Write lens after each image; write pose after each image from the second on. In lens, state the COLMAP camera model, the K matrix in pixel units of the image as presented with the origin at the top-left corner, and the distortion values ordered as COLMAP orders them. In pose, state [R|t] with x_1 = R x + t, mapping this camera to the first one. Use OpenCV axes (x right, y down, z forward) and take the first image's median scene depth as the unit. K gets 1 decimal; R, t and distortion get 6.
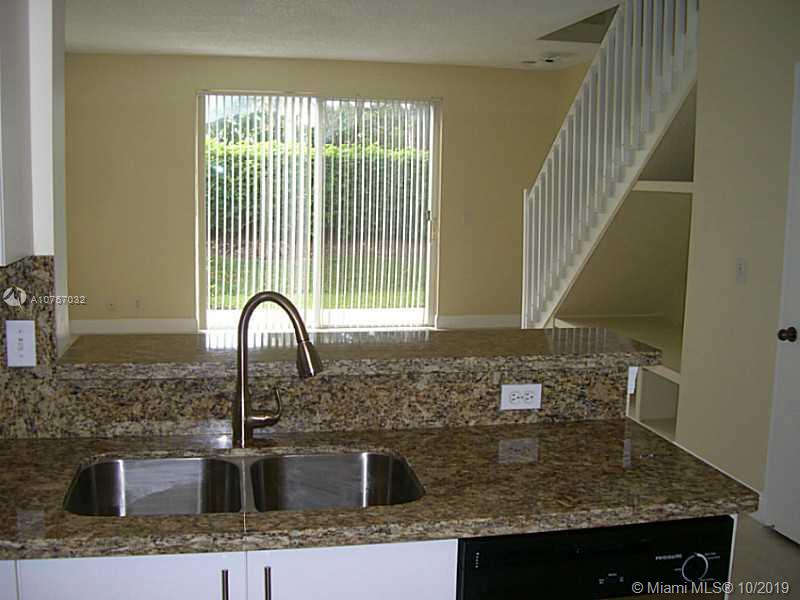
lens RADIAL K [[856.2, 0, 401.4], [0, 856.2, 295.2], [0, 0, 1]] dist [-0.138445, 0.000000]
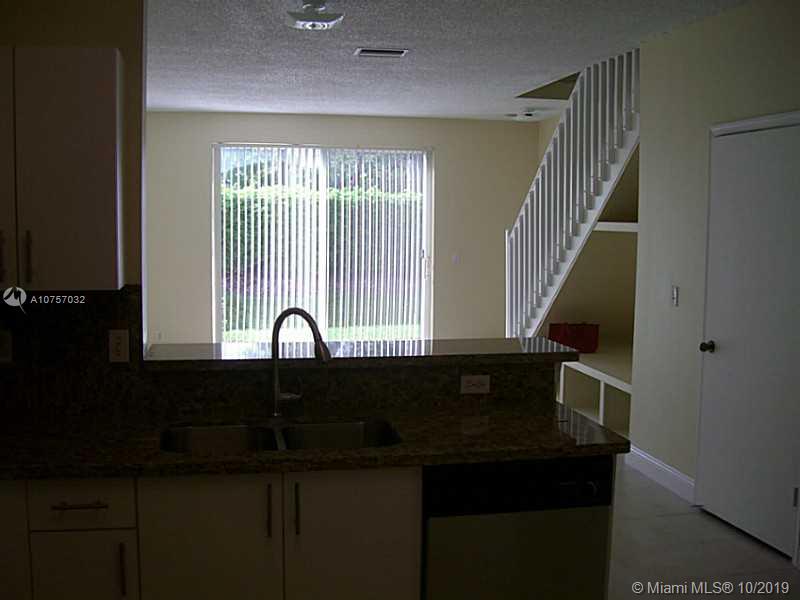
lens RADIAL K [[856.2, 0, 400.1], [0, 856.2, 301.7], [0, 0, 1]] dist [-0.138445, 0.000000]
pose [[0.999931, -0.010478, -0.005300, 0.008477], [0.010272, 0.999247, -0.037416, 0.010943], [0.005689, 0.037359, 0.999286, -0.117679]]
